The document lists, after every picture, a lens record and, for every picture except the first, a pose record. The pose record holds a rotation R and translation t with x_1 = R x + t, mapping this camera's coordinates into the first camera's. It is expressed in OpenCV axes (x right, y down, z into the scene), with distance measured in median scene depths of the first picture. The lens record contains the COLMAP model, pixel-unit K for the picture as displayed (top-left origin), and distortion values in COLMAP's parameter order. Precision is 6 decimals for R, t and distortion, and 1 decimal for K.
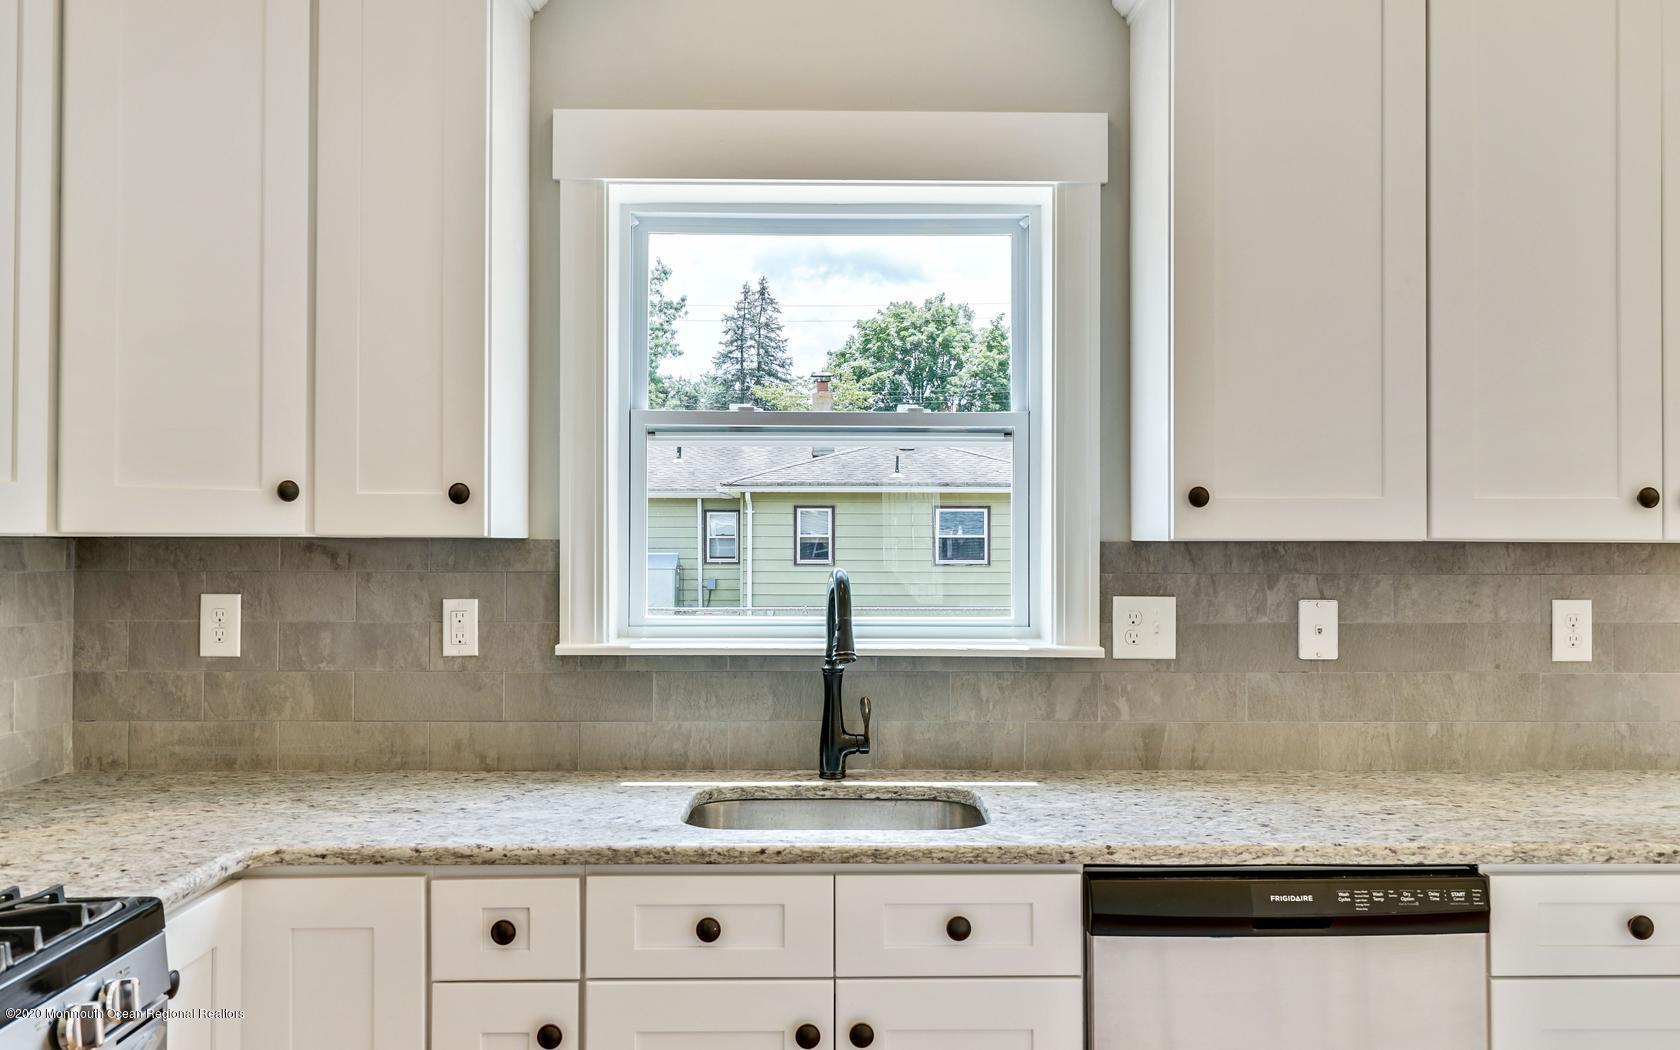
lens RADIAL K [[1273.3, 0, 840.0], [0, 1273.3, 525.0], [0, 0, 1]] dist [0.000311, 0.002062]
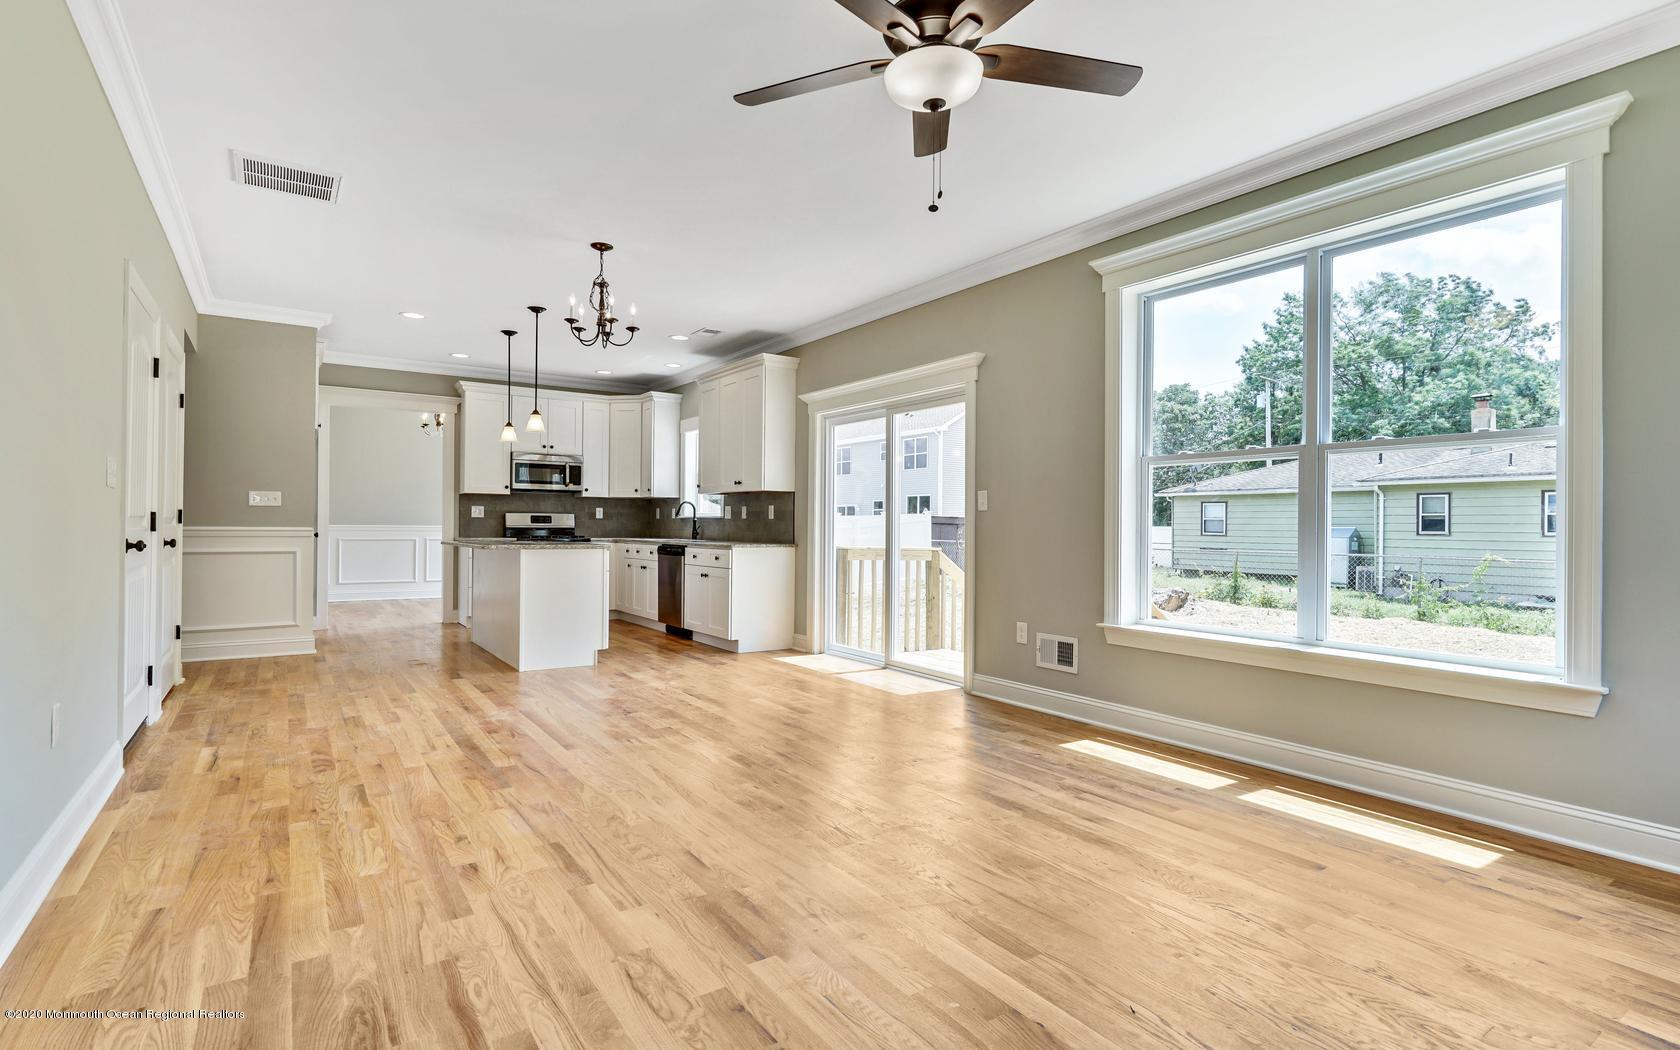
lens RADIAL K [[771.2, 0, 827.3], [0, 771.2, 521.2], [0, 0, 1]] dist [-0.002583, 0.000401]
pose [[0.557522, -0.000357, -0.830162, 2.967872], [0.003590, 0.999992, 0.001981, 0.110647], [0.830154, -0.004085, 0.557518, -0.362720]]
